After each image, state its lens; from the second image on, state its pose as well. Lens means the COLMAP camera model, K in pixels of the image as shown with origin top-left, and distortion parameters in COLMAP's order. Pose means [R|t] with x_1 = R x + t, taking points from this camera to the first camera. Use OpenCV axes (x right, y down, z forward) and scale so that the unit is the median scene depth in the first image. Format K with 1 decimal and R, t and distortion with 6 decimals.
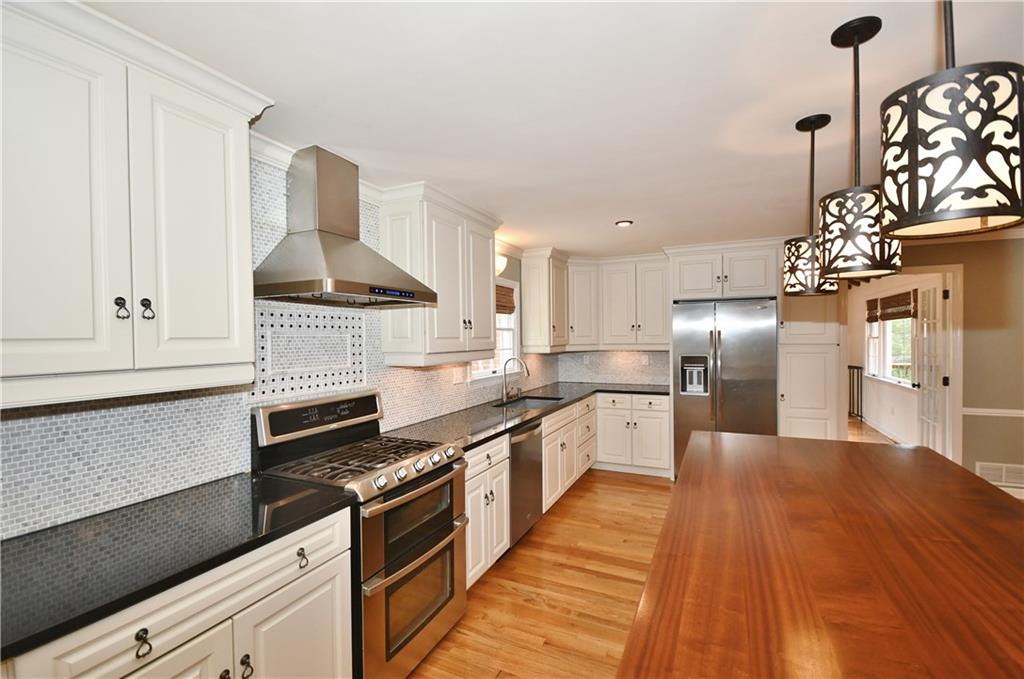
lens RADIAL K [[454.8, 0, 509.6], [0, 454.8, 344.0], [0, 0, 1]] dist [0.001295, -0.001272]
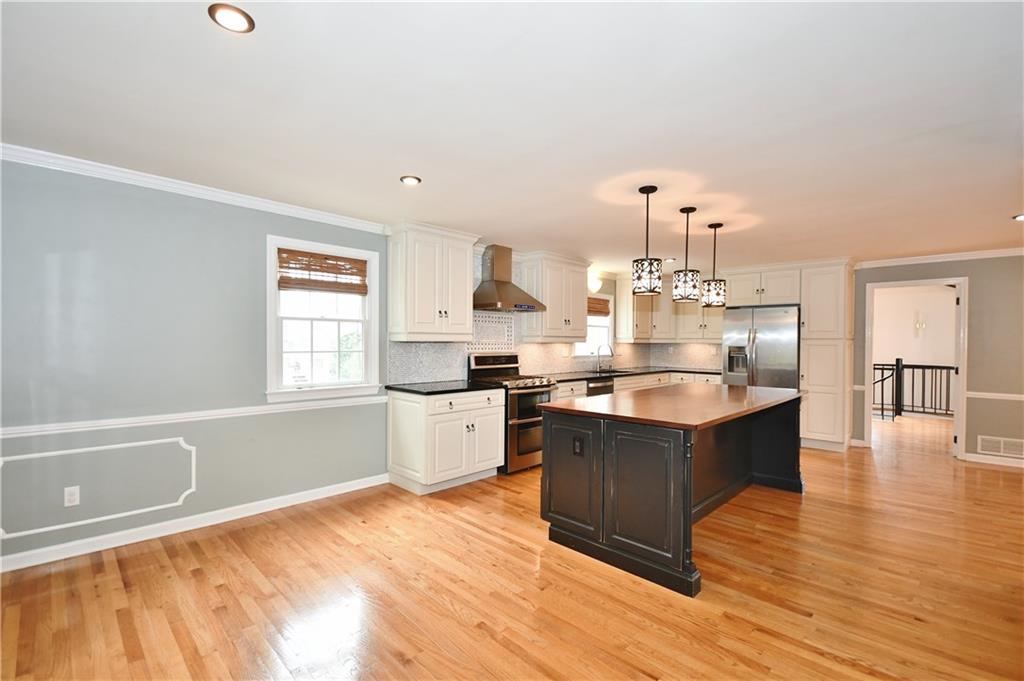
lens RADIAL K [[454.8, 0, 510.4], [0, 454.8, 338.7], [0, 0, 1]] dist [0.001295, -0.001272]
pose [[0.945458, 0.015955, -0.325353, 0.363510], [-0.022616, 0.999605, -0.016699, 0.075625], [0.324958, 0.023147, 0.945445, -1.015678]]
